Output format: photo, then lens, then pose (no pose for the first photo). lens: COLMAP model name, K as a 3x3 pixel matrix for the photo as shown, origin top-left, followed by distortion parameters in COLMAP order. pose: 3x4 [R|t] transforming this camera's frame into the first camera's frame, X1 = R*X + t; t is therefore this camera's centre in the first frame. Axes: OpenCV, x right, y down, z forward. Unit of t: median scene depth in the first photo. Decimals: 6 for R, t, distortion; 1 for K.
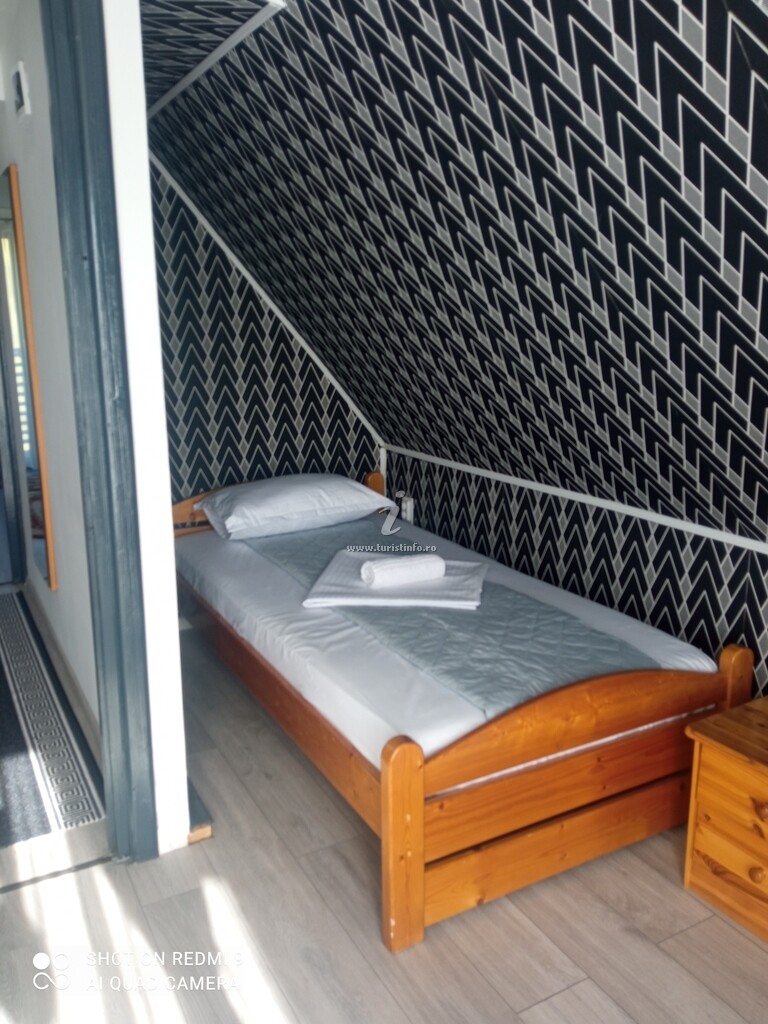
lens RADIAL K [[809.8, 0, 384.0], [0, 809.8, 511.2], [0, 0, 1]] dist [-0.004599, -0.004133]
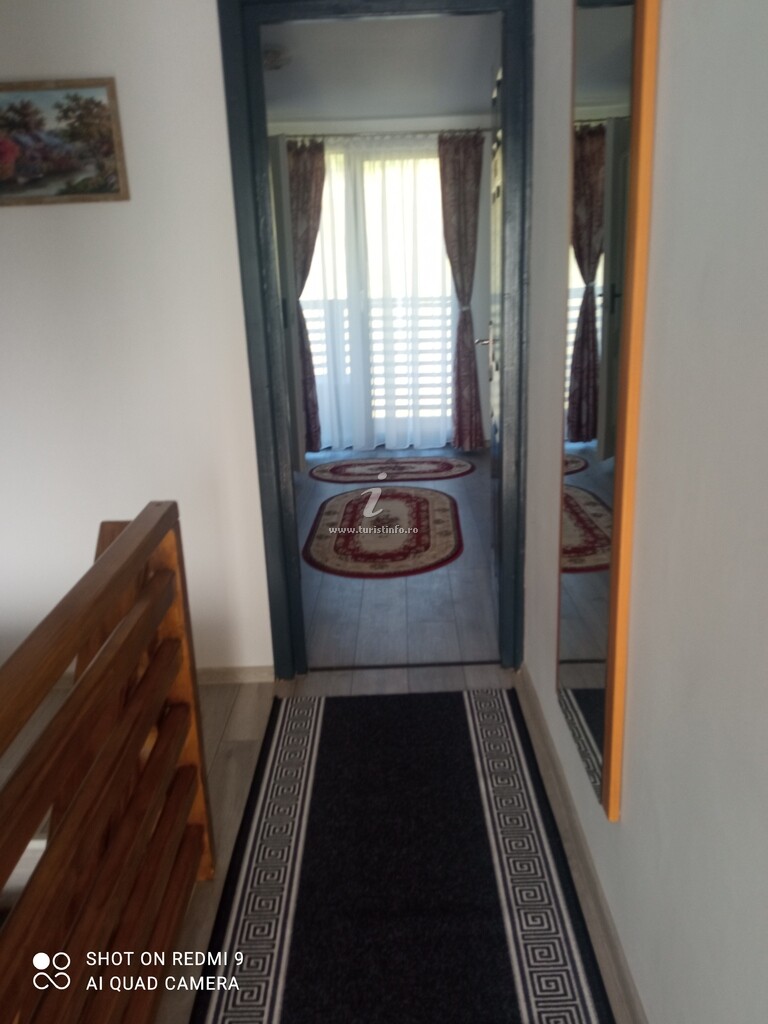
lens RADIAL K [[809.8, 0, 384.9], [0, 809.8, 511.5], [0, 0, 1]] dist [-0.004599, -0.004133]
pose [[0.861853, 0.097961, -0.497608, -0.221895], [-0.070079, 0.994759, 0.074455, -0.090303], [0.502293, -0.029298, 0.864201, 0.371346]]
